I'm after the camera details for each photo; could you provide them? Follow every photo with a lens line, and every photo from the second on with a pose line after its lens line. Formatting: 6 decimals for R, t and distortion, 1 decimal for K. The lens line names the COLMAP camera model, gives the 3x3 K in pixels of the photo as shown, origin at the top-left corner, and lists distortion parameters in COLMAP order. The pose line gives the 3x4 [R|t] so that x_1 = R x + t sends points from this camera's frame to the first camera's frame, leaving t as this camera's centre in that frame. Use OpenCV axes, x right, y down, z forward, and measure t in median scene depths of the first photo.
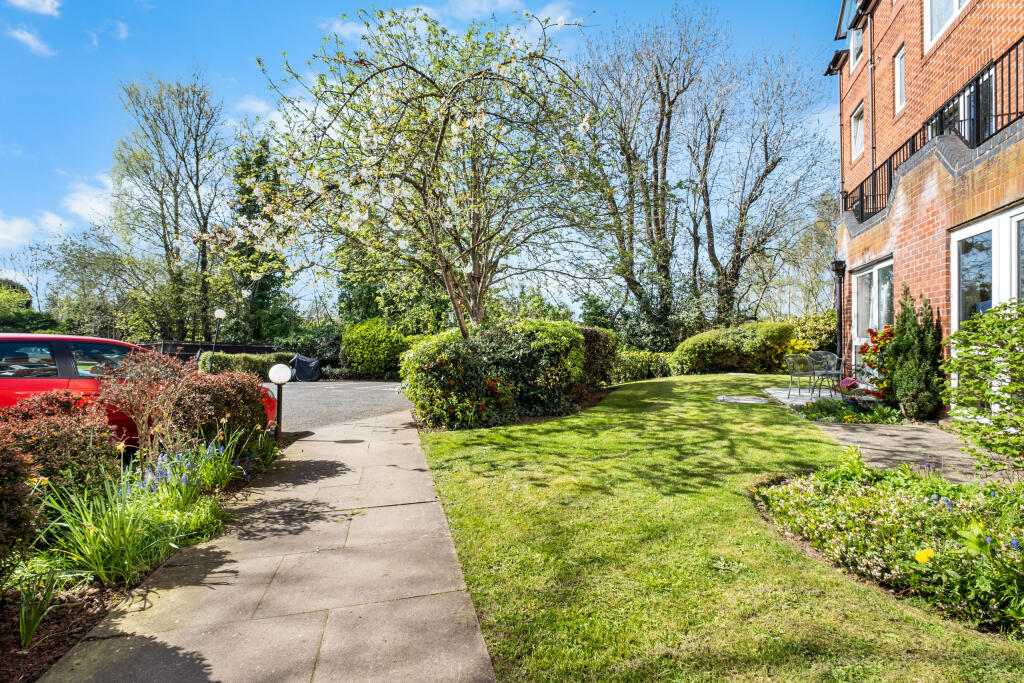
lens RADIAL K [[449.8, 0, 512.1], [0, 449.8, 342.3], [0, 0, 1]] dist [0.001839, -0.000053]
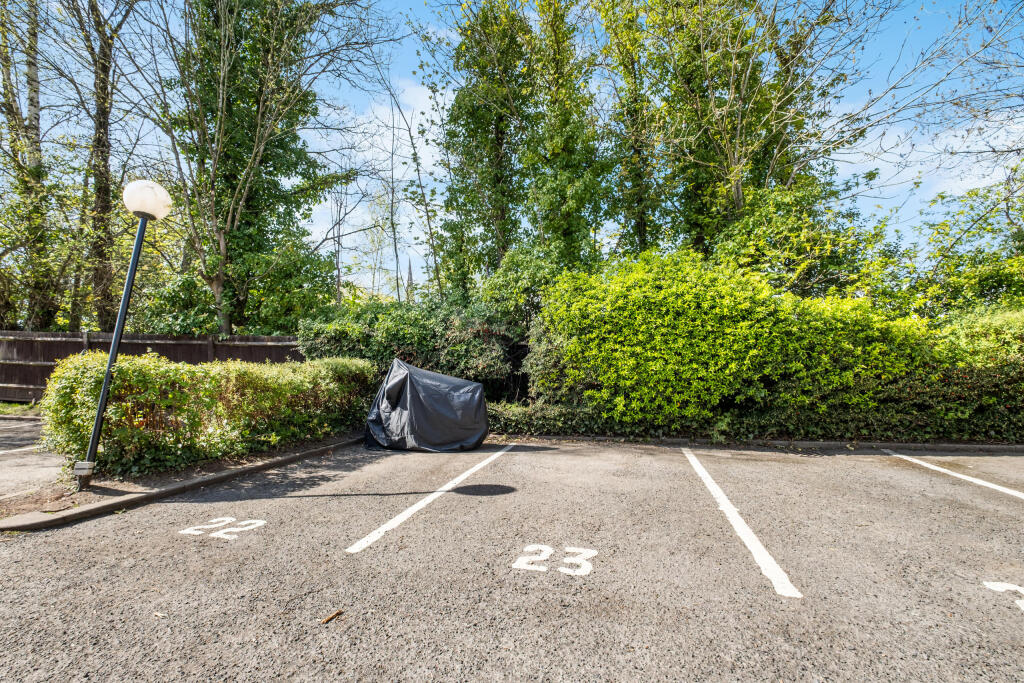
lens RADIAL K [[449.8, 0, 511.9], [0, 449.8, 342.0], [0, 0, 1]] dist [0.001839, -0.000053]
pose [[0.993297, -0.000379, 0.115590, -0.451059], [0.002653, 0.999806, -0.019525, 0.018308], [-0.115560, 0.019700, 0.993105, 0.691720]]
